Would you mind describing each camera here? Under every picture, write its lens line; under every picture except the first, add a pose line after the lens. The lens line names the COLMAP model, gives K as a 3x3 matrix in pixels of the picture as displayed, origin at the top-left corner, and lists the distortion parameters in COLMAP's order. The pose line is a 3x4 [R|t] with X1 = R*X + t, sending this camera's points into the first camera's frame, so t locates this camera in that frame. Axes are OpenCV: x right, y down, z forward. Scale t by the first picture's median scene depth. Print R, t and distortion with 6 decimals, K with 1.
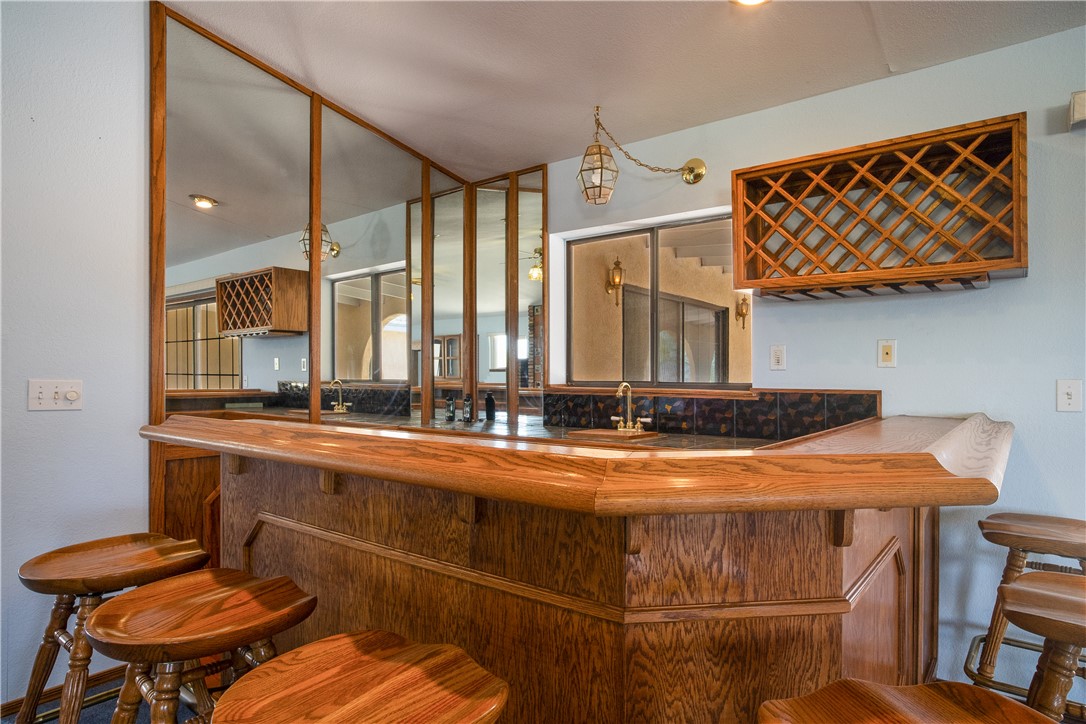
lens RADIAL K [[616.3, 0, 544.4], [0, 616.3, 369.7], [0, 0, 1]] dist [0.001499, -0.000303]
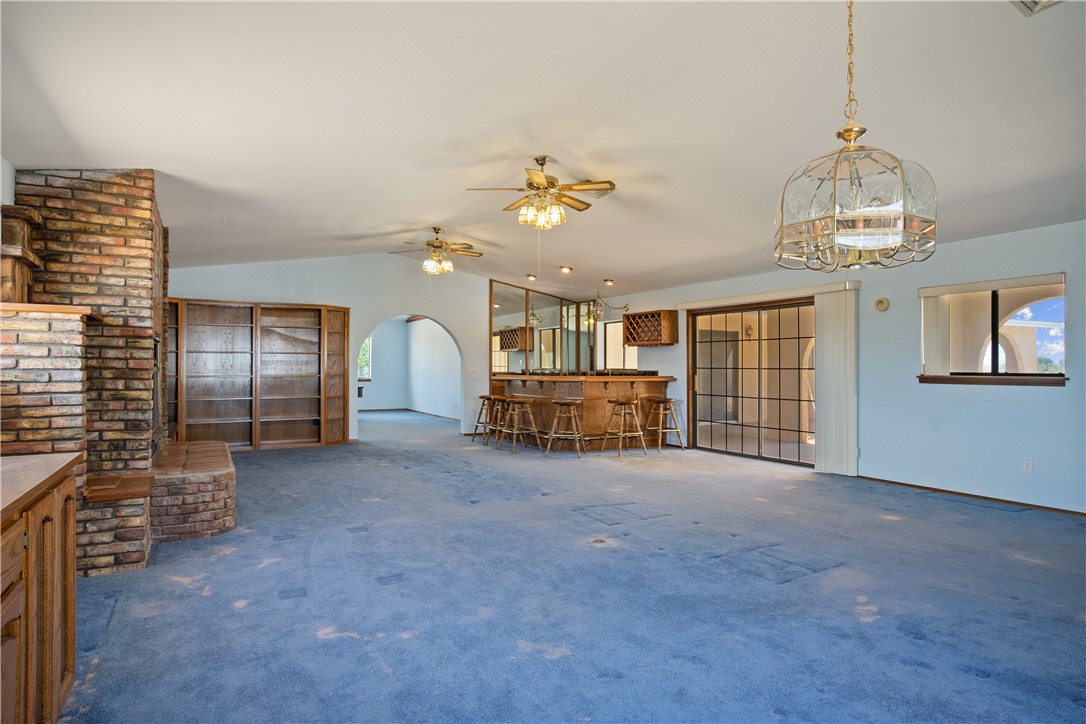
lens RADIAL K [[616.3, 0, 543.2], [0, 616.3, 364.9], [0, 0, 1]] dist [0.001499, -0.000303]
pose [[0.924836, -0.001219, -0.380365, 0.912899], [0.002346, 0.999994, 0.002501, -0.009179], [0.380360, -0.003205, 0.924833, -1.932298]]
